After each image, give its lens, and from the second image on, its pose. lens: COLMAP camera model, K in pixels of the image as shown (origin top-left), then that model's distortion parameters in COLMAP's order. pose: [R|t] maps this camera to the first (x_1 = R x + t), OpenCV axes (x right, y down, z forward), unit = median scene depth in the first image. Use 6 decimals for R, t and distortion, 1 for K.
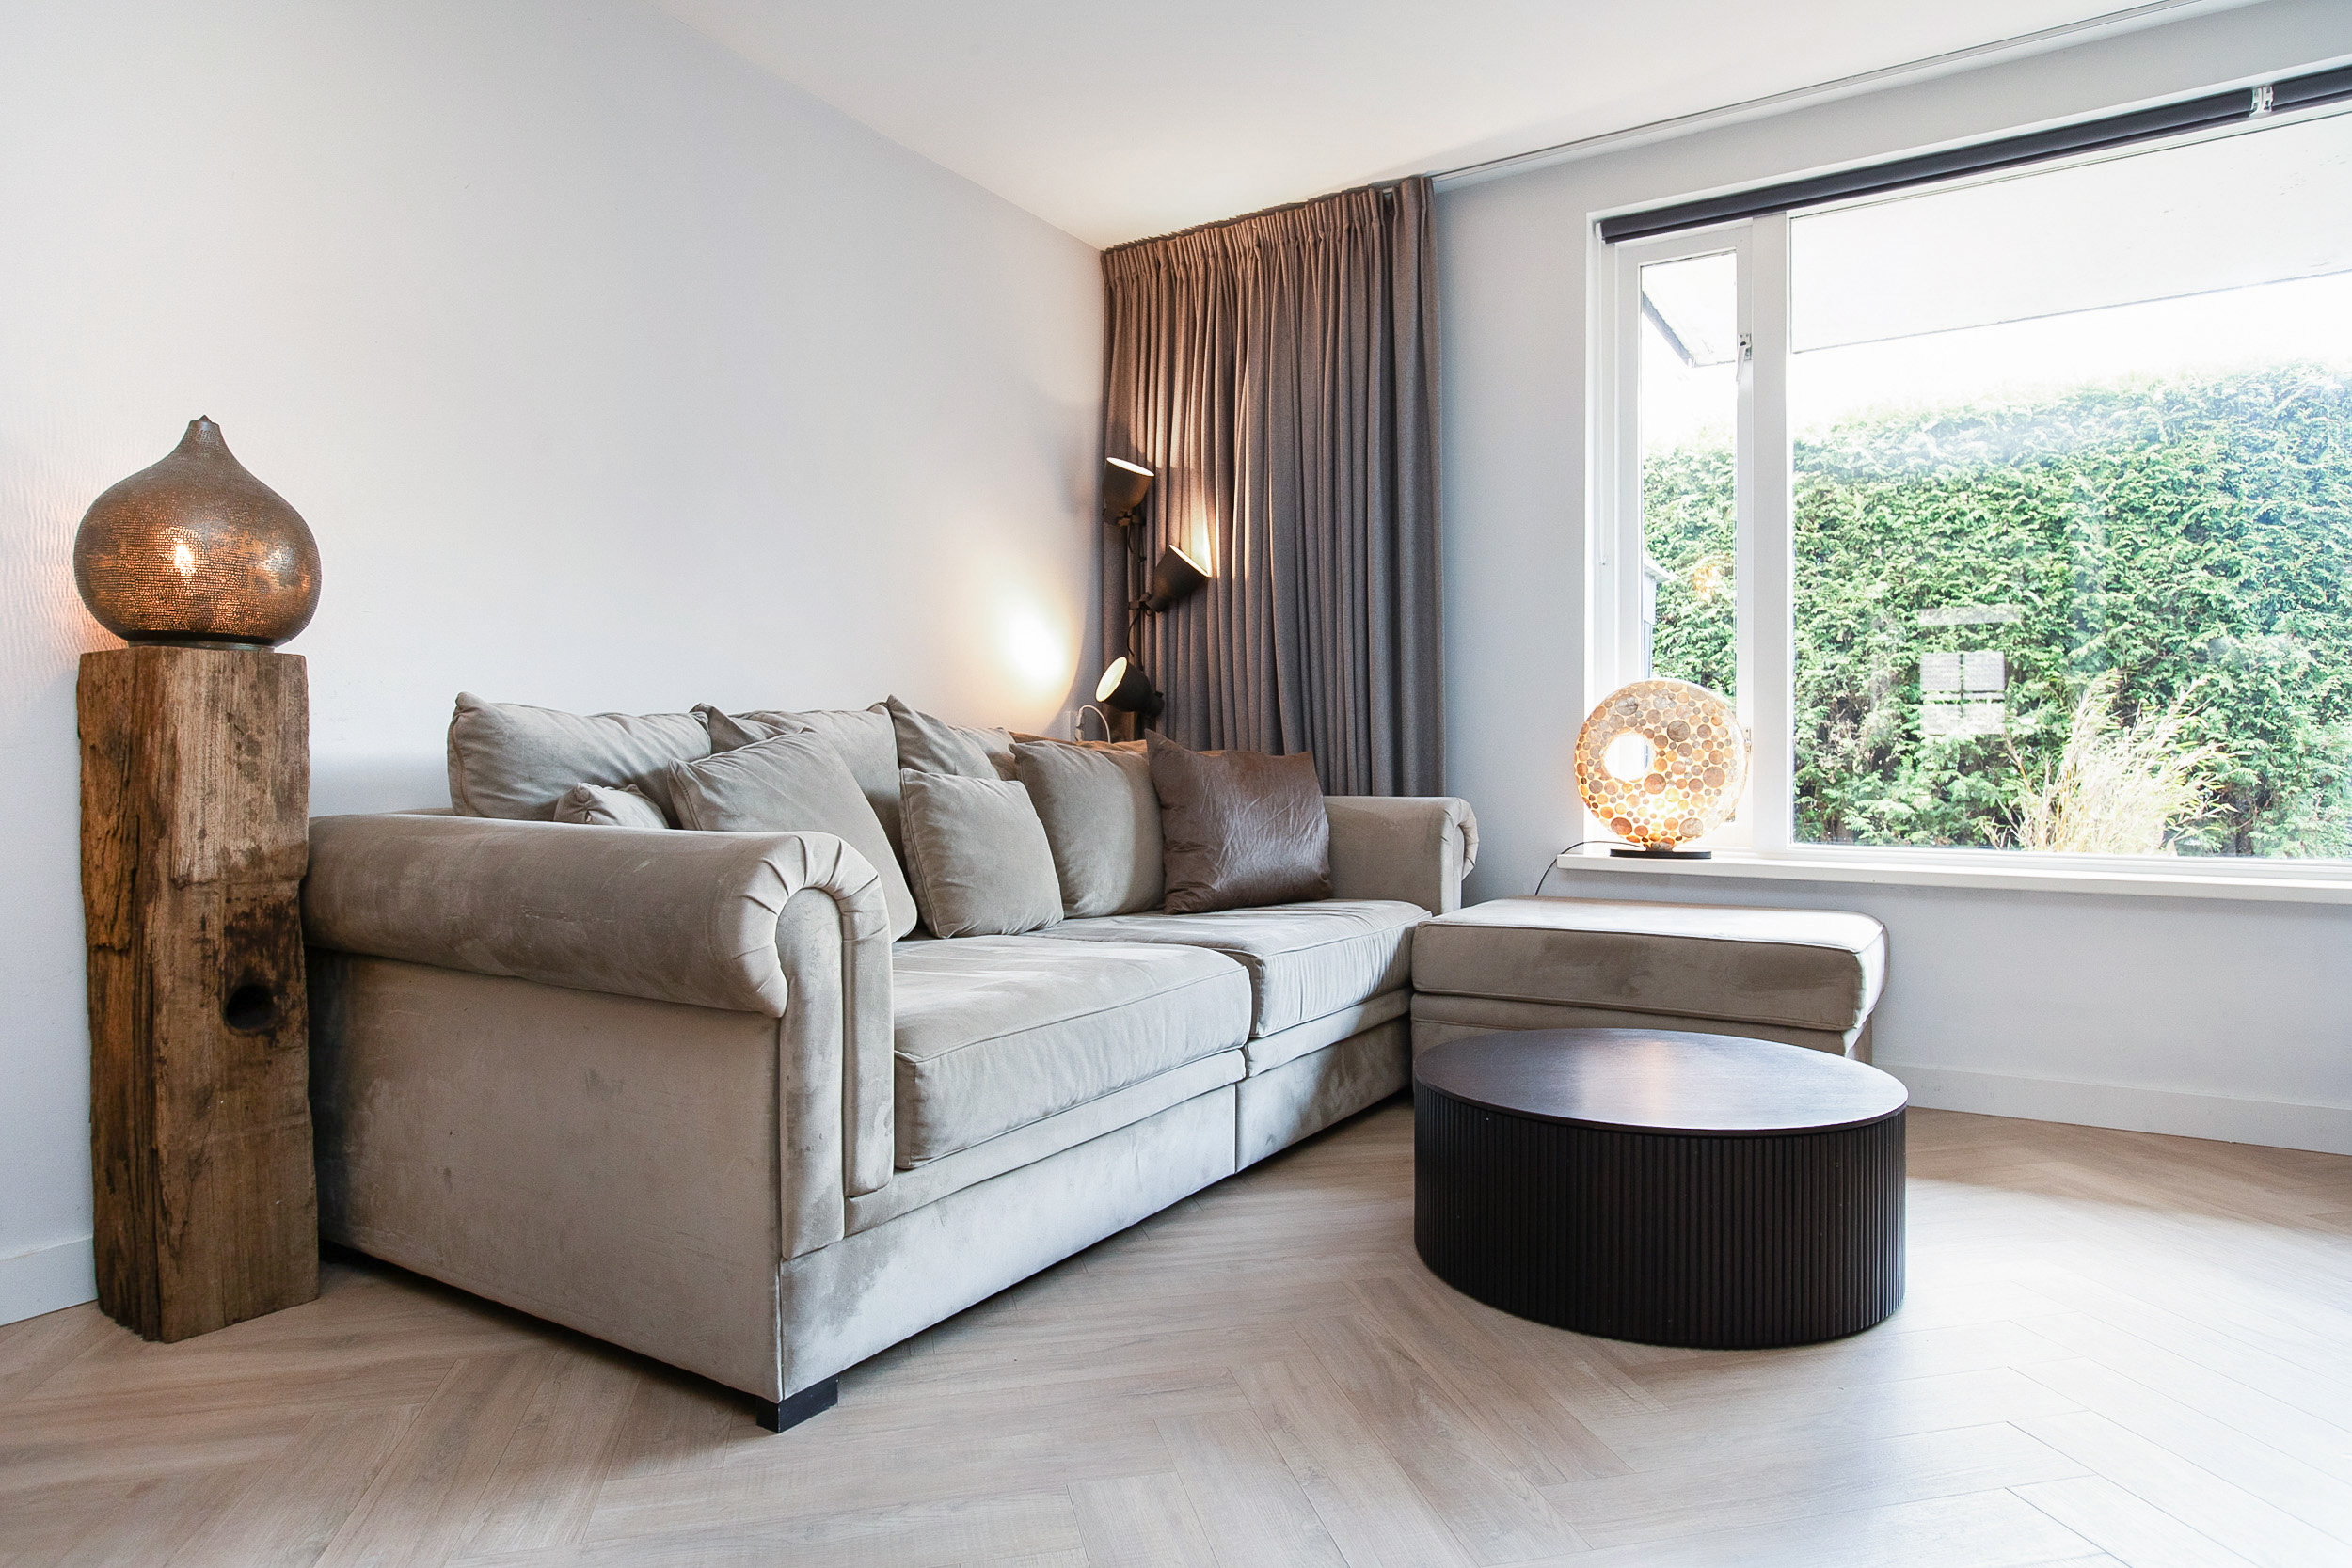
lens RADIAL K [[1369.1, 0, 1183.4], [0, 1369.1, 764.4], [0, 0, 1]] dist [-0.023694, 0.021718]
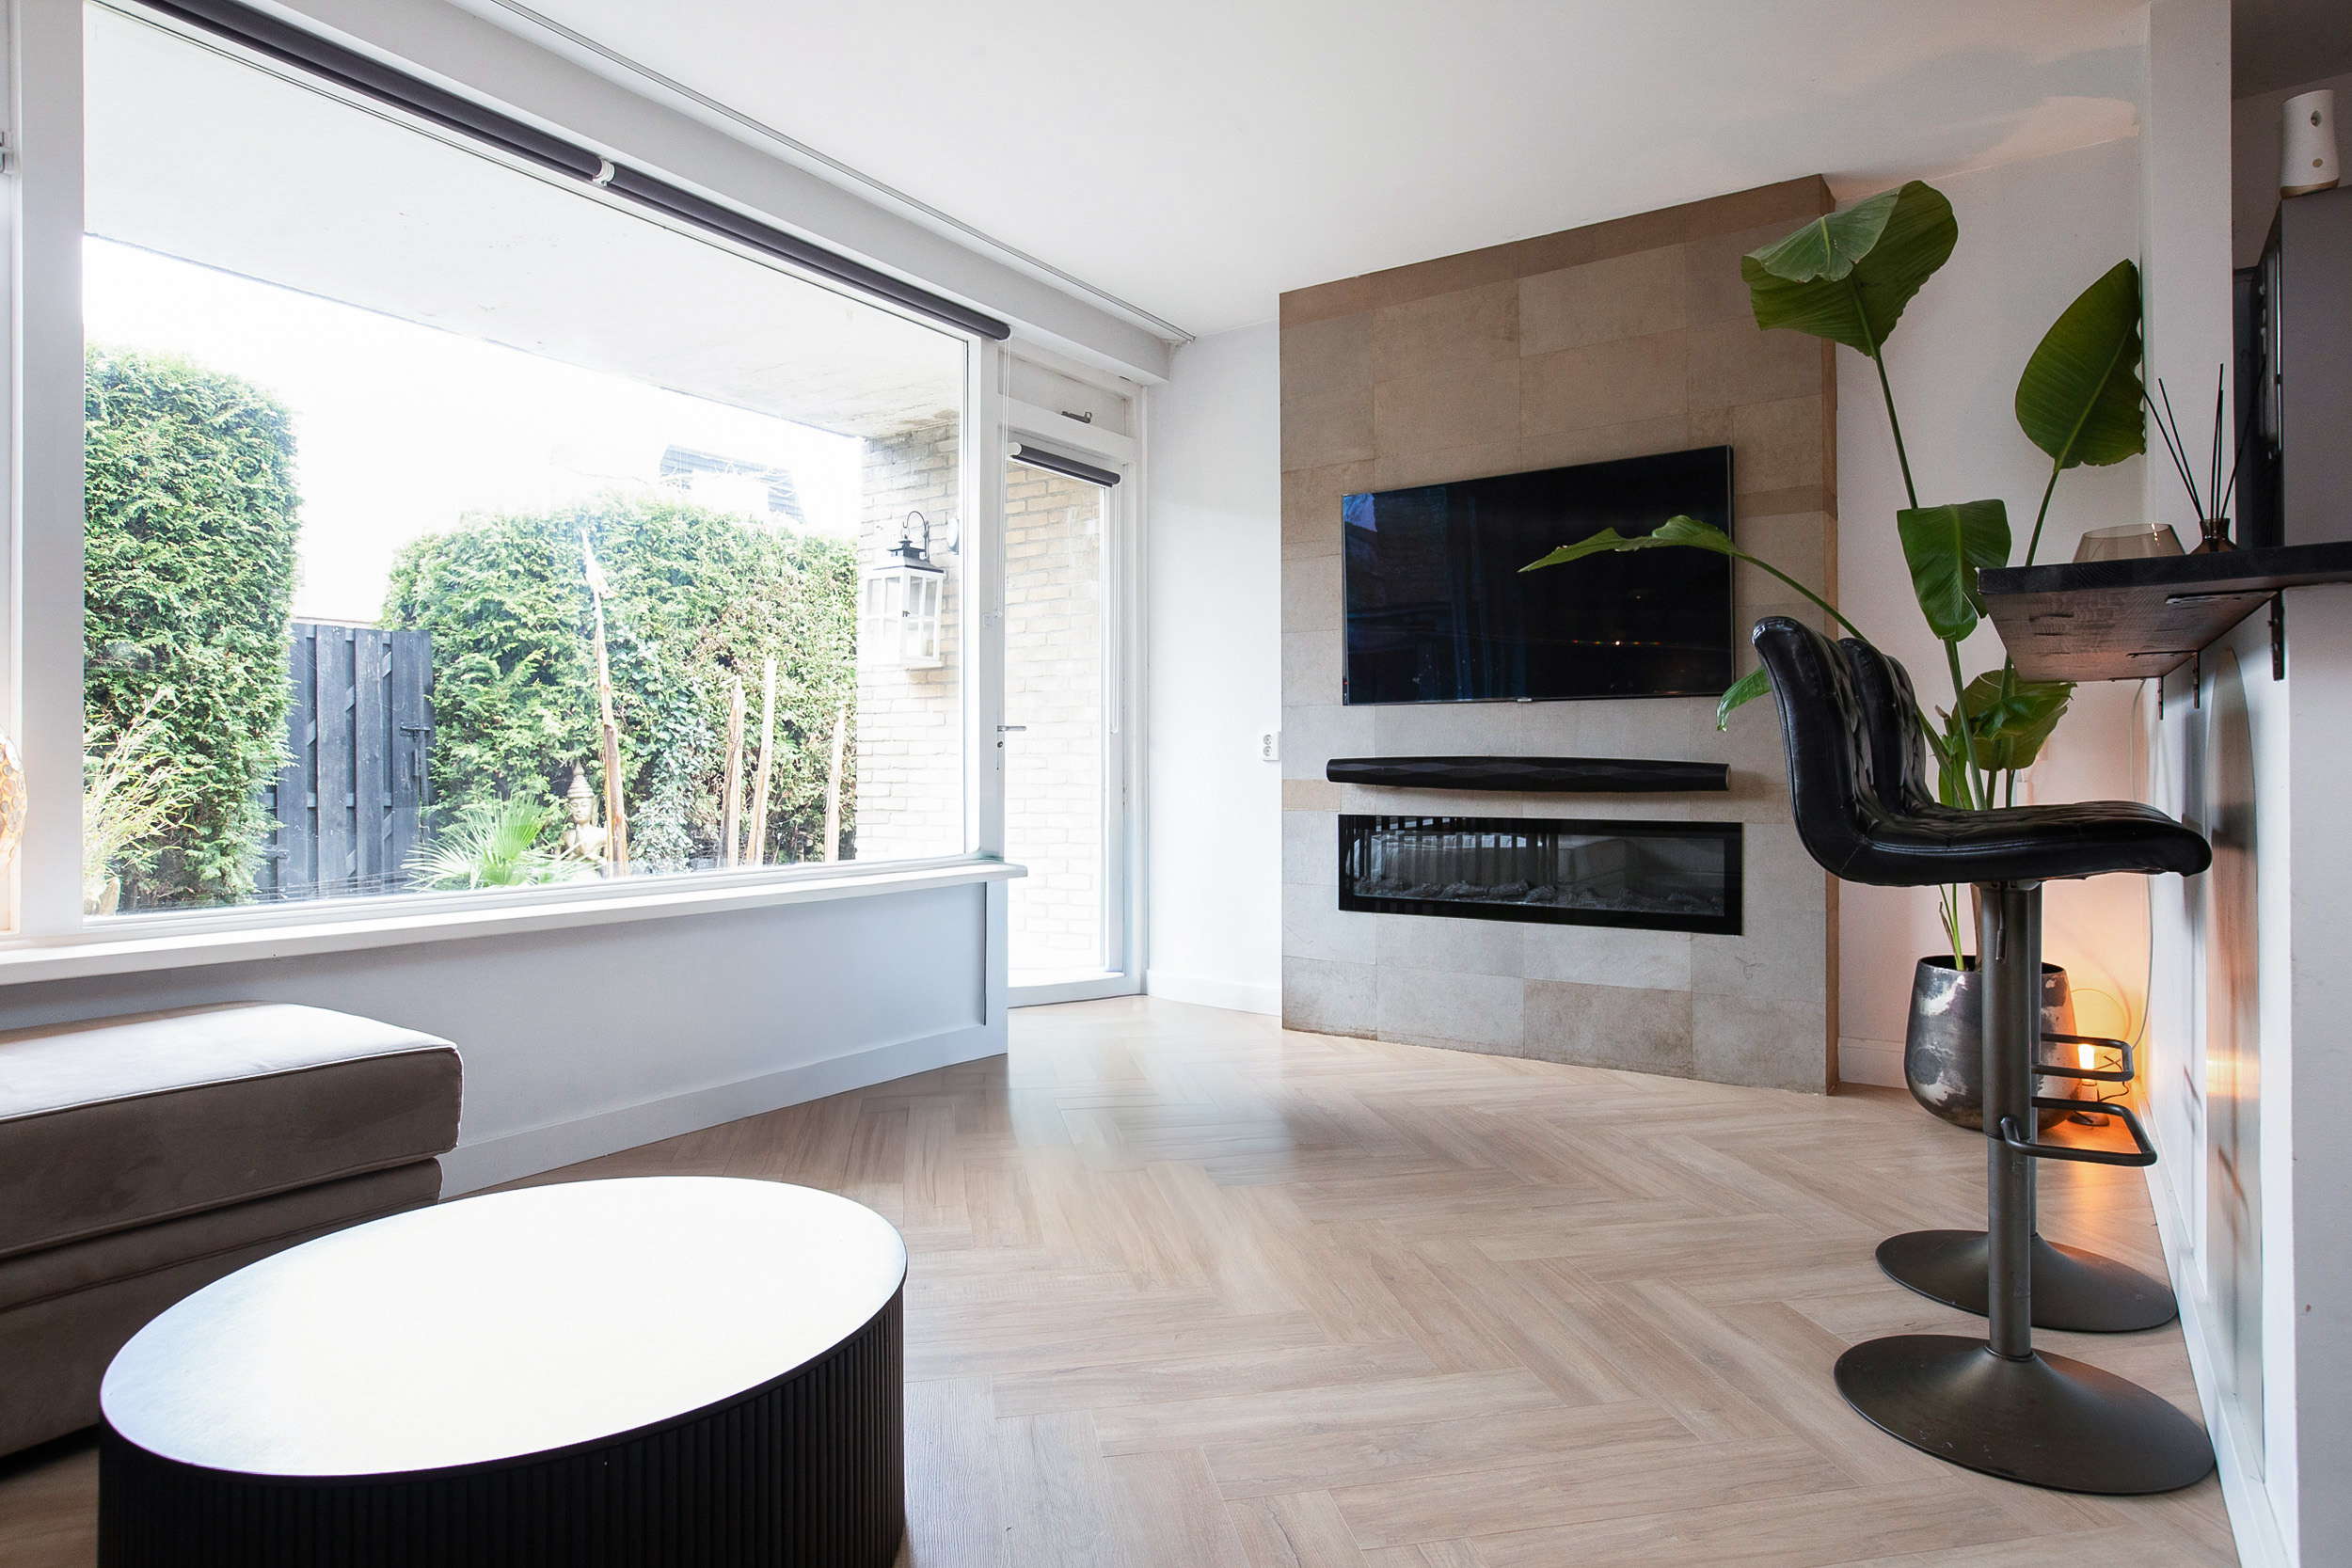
lens RADIAL K [[1303.1, 0, 1204.8], [0, 1303.1, 759.1], [0, 0, 1]] dist [-0.032338, 0.019525]
pose [[0.016846, 0.003183, 0.999853, -0.181011], [0.000547, 0.999995, -0.003193, -0.018549], [-0.999858, 0.000601, 0.016844, 0.429452]]
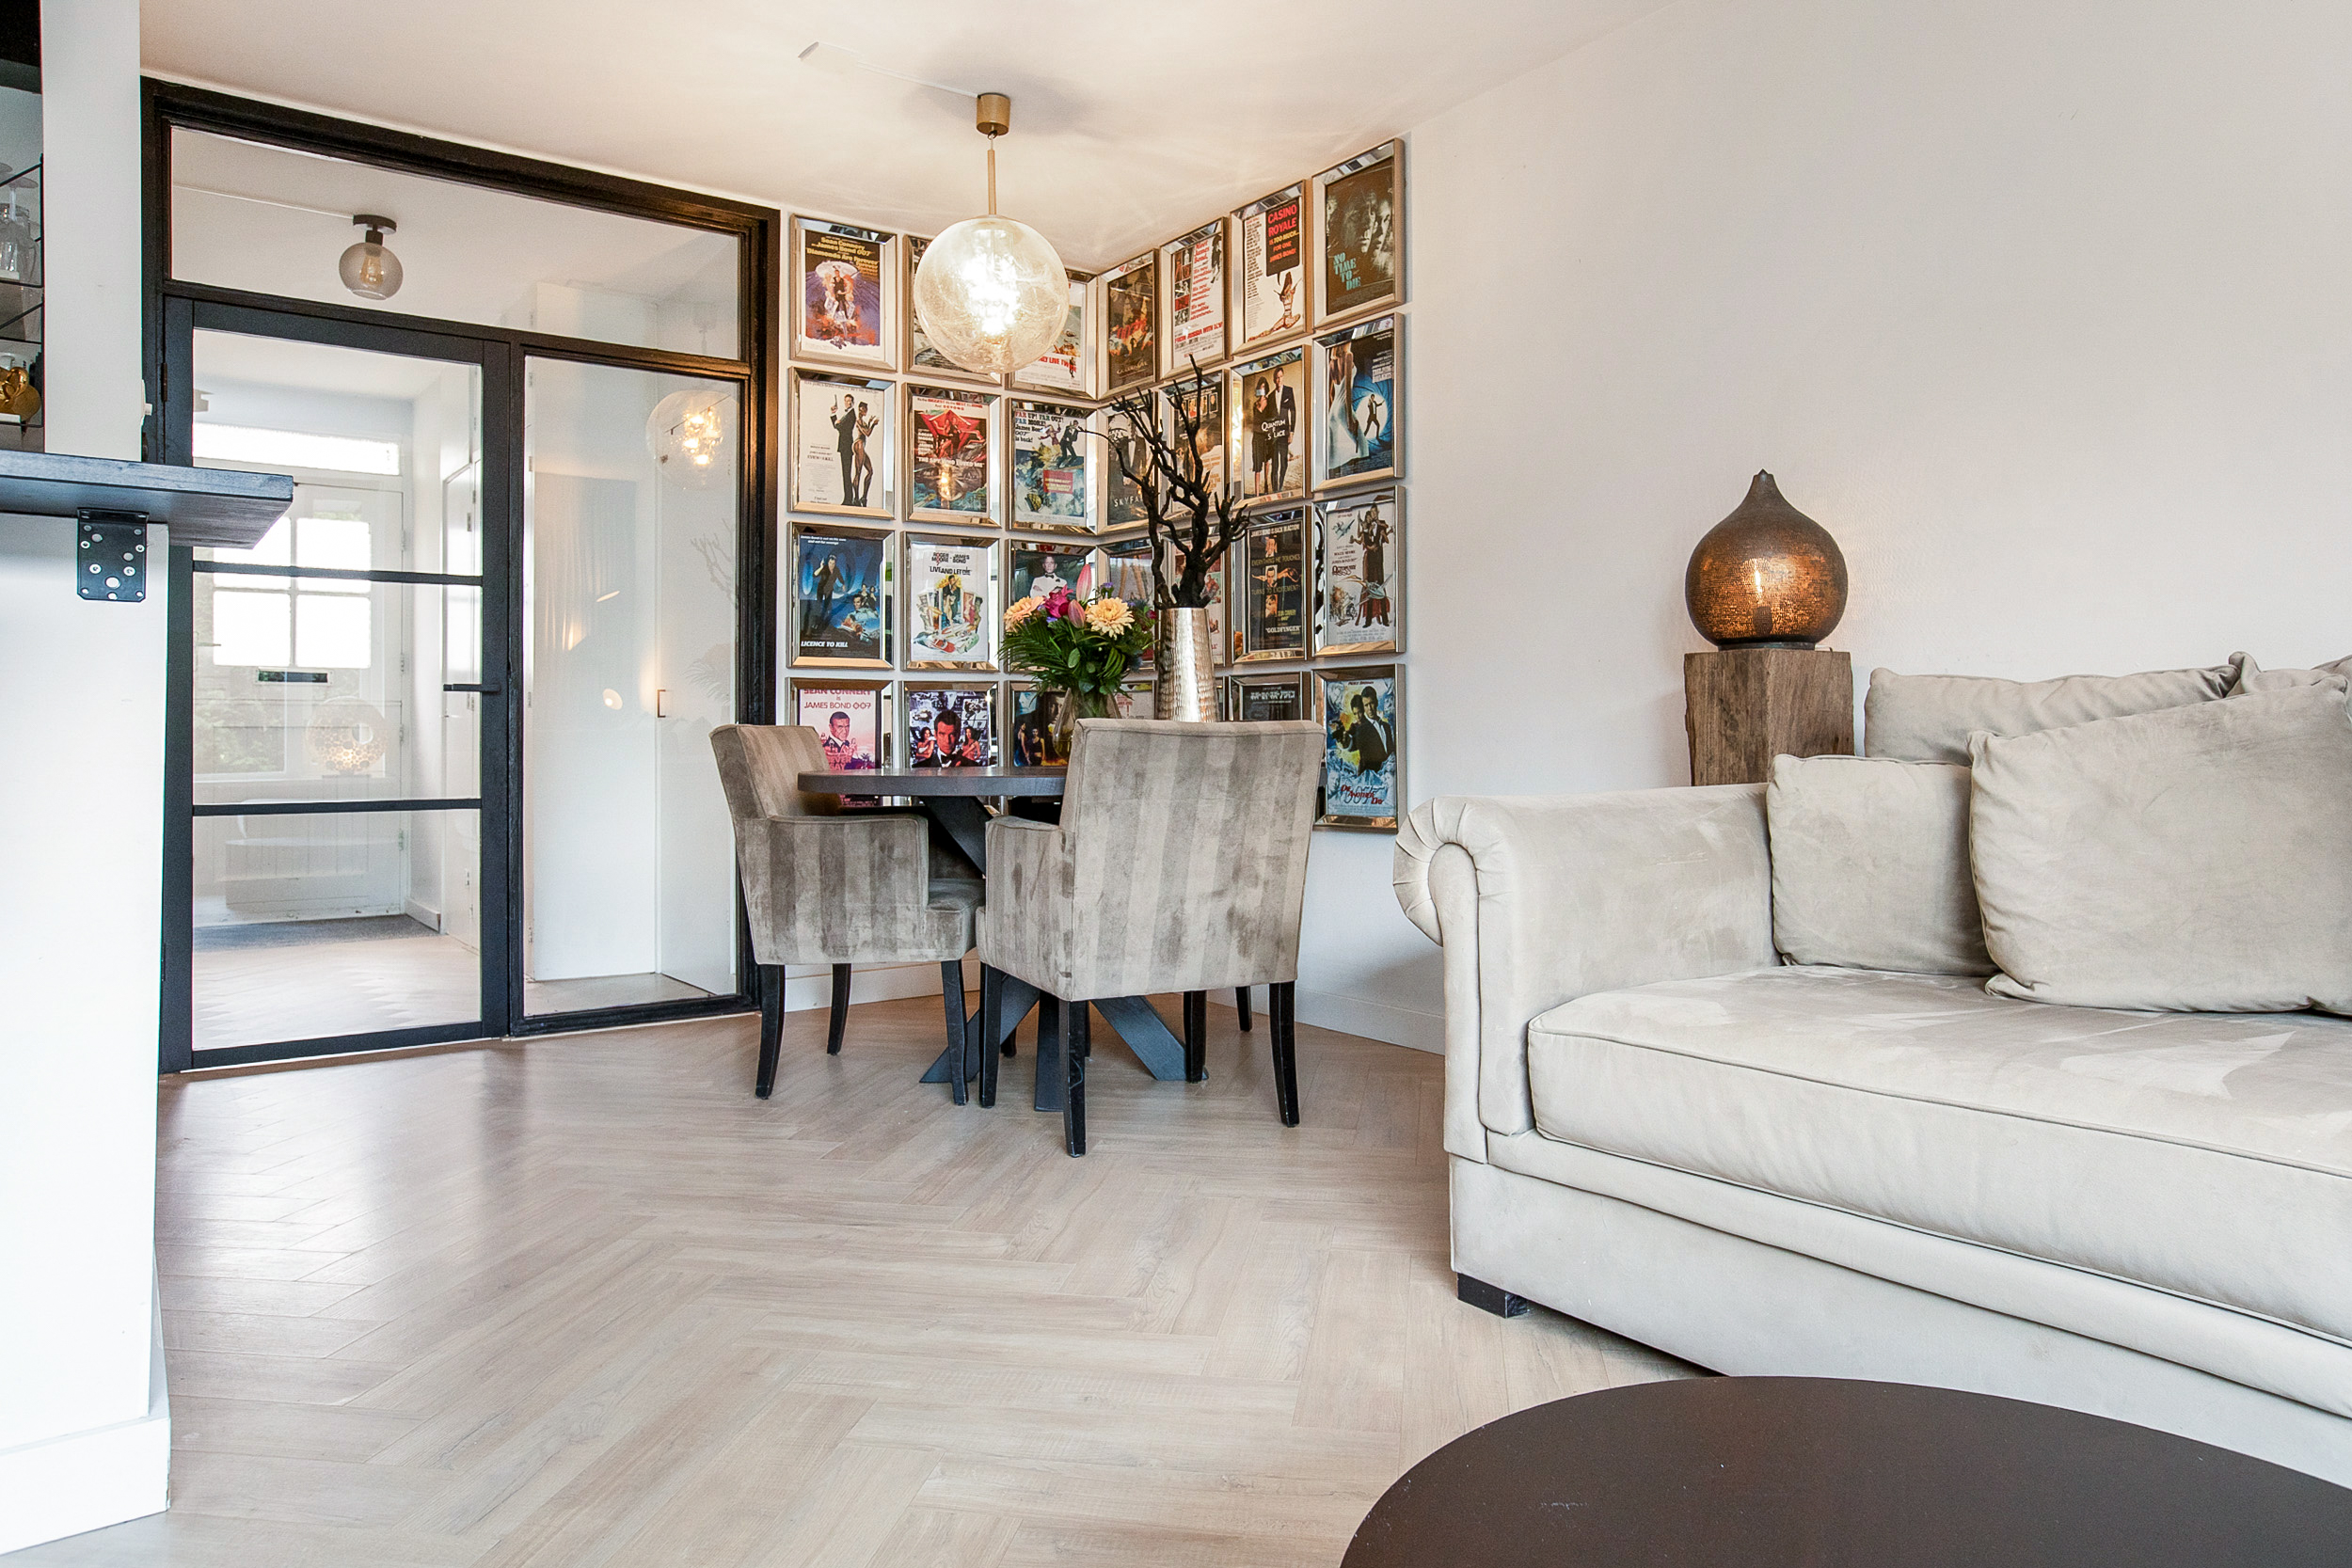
lens RADIAL K [[1533.8, 0, 1200.9], [0, 1533.8, 703.7], [0, 0, 1]] dist [-0.021060, 0.013560]
pose [[-0.377664, -0.018213, -0.925763, 0.486366], [0.008412, 0.999698, -0.023099, -0.001286], [0.925904, -0.016511, -0.377397, 0.609465]]
